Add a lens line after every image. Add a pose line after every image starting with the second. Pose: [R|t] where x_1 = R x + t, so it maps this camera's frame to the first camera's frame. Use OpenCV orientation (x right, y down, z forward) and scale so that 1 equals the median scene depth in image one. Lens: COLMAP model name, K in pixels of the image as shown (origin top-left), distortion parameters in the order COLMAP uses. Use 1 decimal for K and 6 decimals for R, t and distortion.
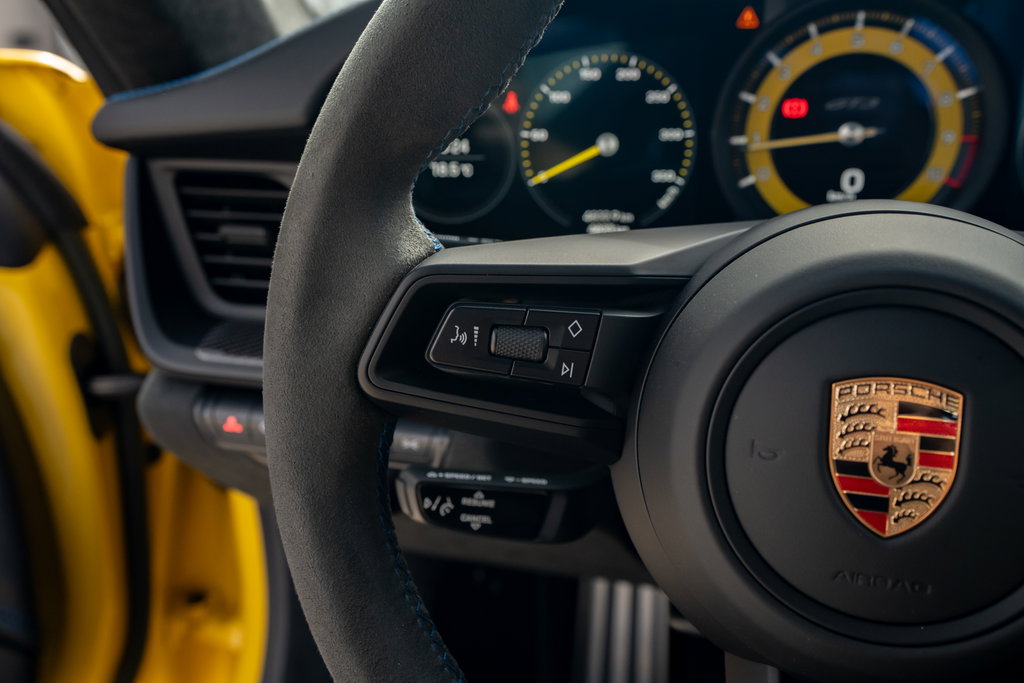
lens RADIAL K [[983.1, 0, 506.6], [0, 983.1, 333.2], [0, 0, 1]] dist [0.083731, 0.026747]
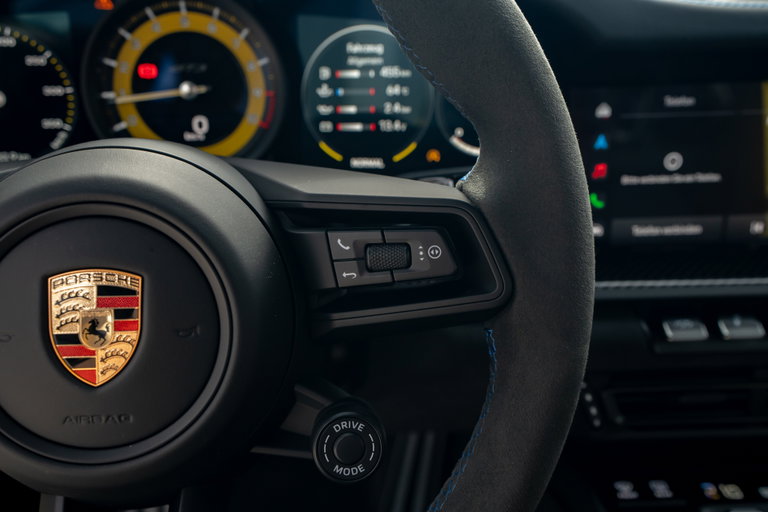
lens RADIAL K [[737.3, 0, 379.9], [0, 737.3, 249.8], [0, 0, 1]] dist [0.083731, 0.026747]
pose [[0.947719, -0.086817, 0.307070, 0.256775], [0.083597, 0.996219, 0.023652, 0.015490], [-0.307962, 0.003255, 0.951393, -0.051199]]
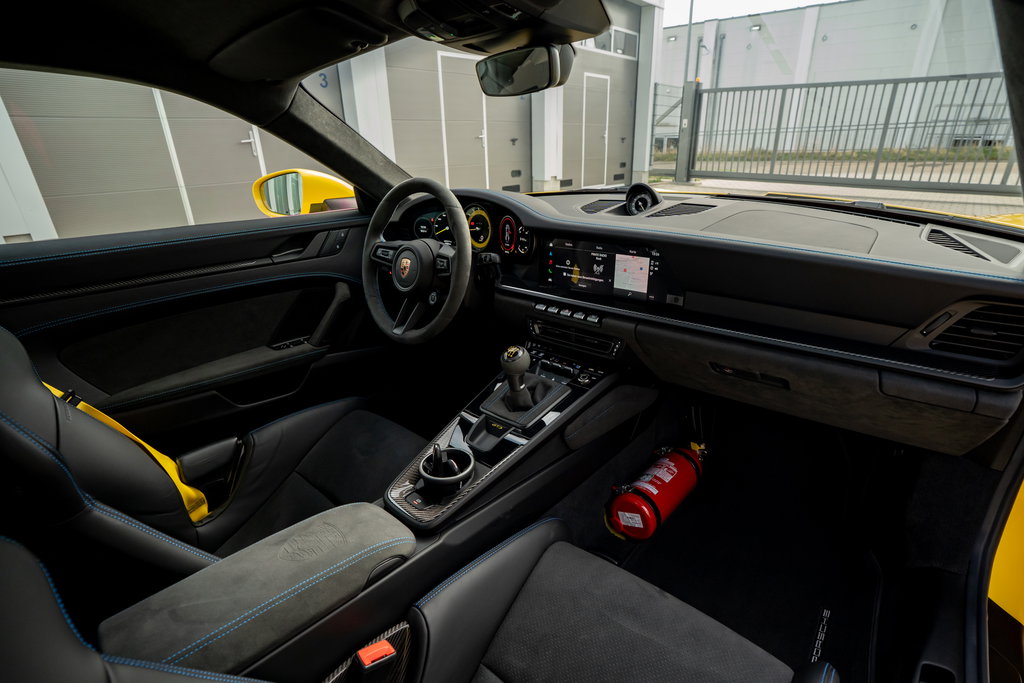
lens RADIAL K [[469.8, 0, 512.0], [0, 469.8, 341.5], [0, 0, 1]] dist [-0.023415, 0.000284]
pose [[0.881962, 0.162985, -0.442243, 1.746249], [-0.128897, 0.985944, 0.106305, 0.114701], [0.453352, -0.036753, 0.890573, -1.246404]]
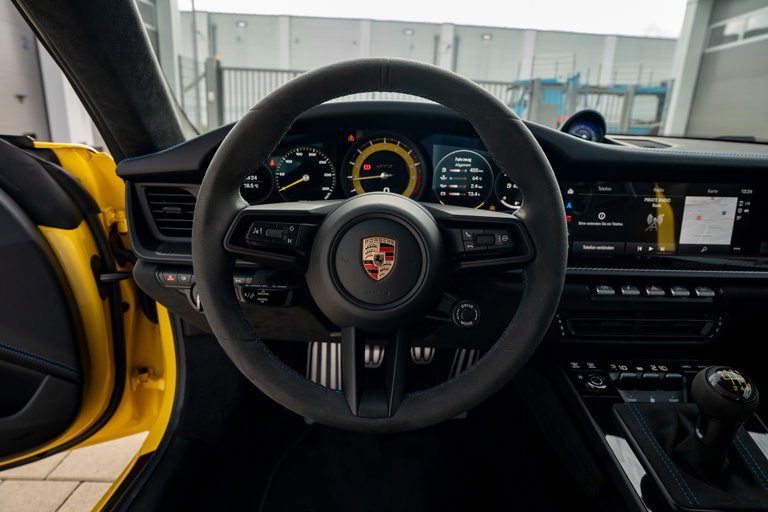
lens RADIAL K [[455.5, 0, 384.0], [0, 455.5, 256.0], [0, 0, 1]] dist [-0.029457, 0.002942]
pose [[0.972760, -0.024581, 0.230509, 0.010525], [0.034175, 0.998704, -0.037720, 0.102240], [-0.229283, 0.044571, 0.972339, -0.364659]]
